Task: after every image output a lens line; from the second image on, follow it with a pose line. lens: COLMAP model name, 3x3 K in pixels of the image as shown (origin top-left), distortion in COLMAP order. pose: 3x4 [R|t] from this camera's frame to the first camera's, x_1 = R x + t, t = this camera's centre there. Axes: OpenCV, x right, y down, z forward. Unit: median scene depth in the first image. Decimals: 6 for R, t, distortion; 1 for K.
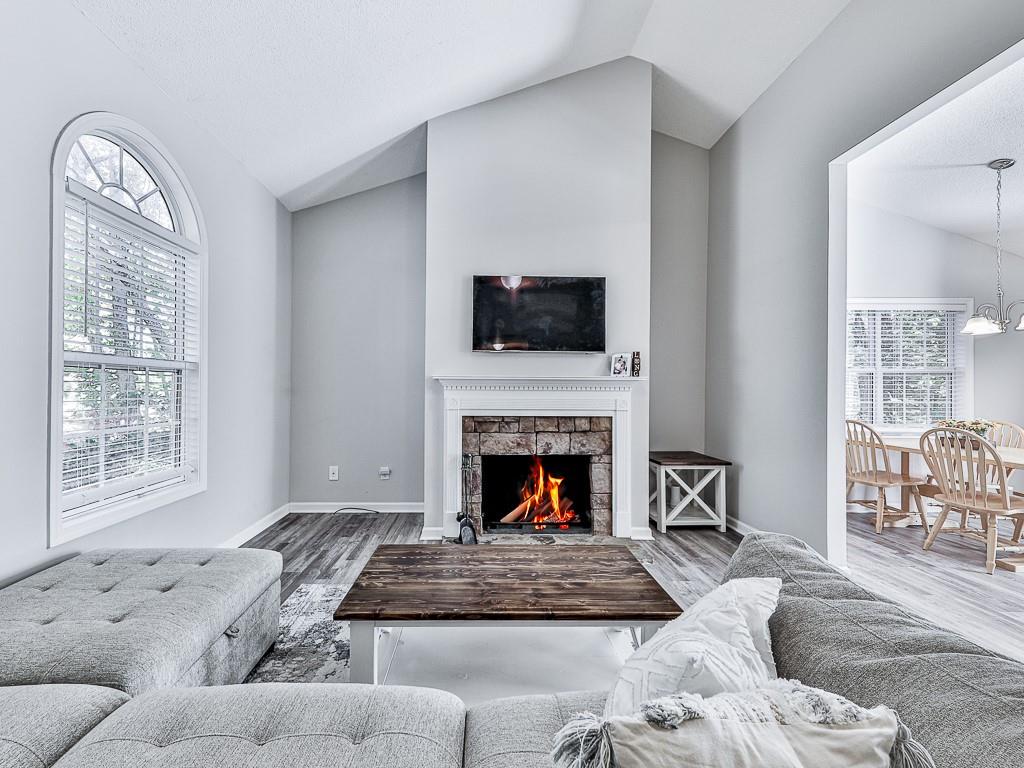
lens RADIAL K [[404.9, 0, 501.8], [0, 404.9, 384.7], [0, 0, 1]] dist [0.002690, 0.000320]
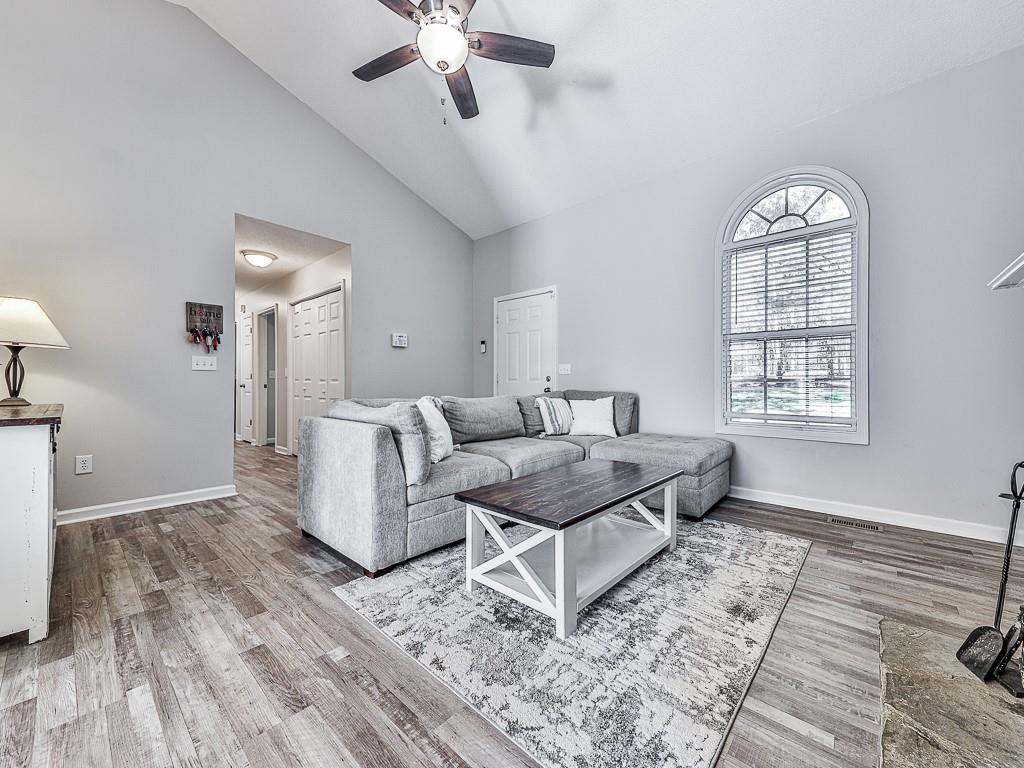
lens RADIAL K [[404.9, 0, 514.9], [0, 404.9, 385.1], [0, 0, 1]] dist [0.002690, 0.000320]
pose [[-0.690872, -0.008060, -0.722932, 0.529251], [-0.007855, 0.999963, -0.003641, 0.093612], [0.722934, 0.003163, -0.690909, 0.865335]]
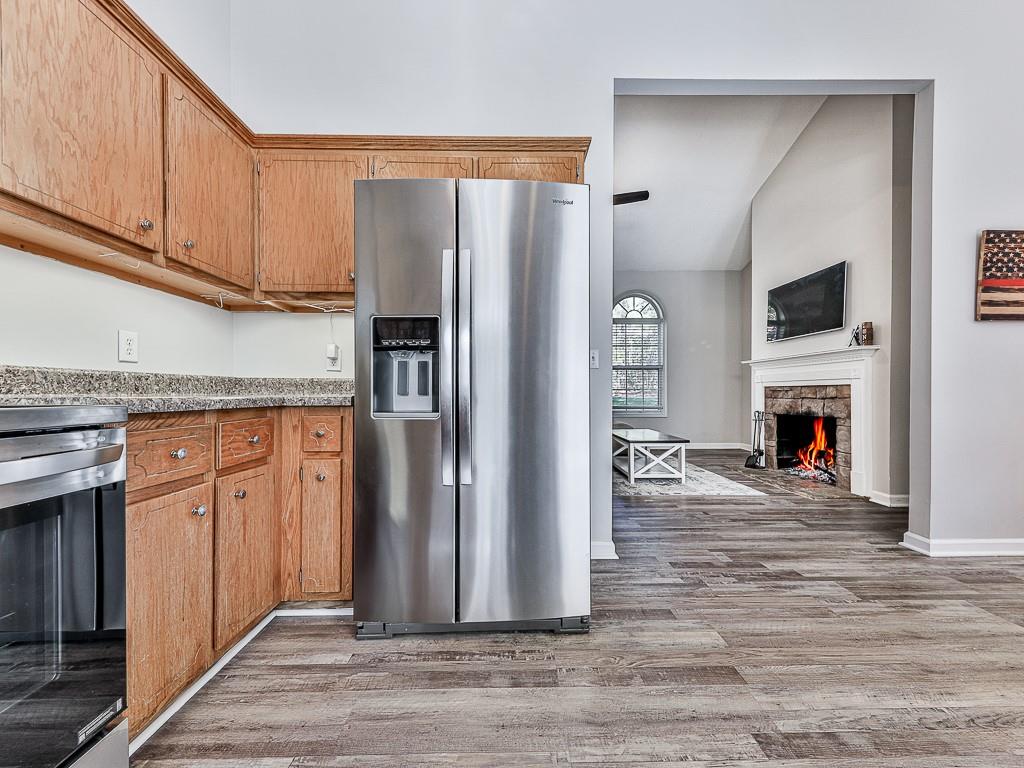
lens RADIAL K [[407.5, 0, 511.5], [0, 407.5, 388.3], [0, 0, 1]] dist [0.013292, -0.002499]
pose [[-0.021017, -0.021093, -0.999557, 1.419942], [0.006687, 0.999752, -0.021237, 0.107901], [0.999757, -0.007131, -0.020871, 0.097992]]
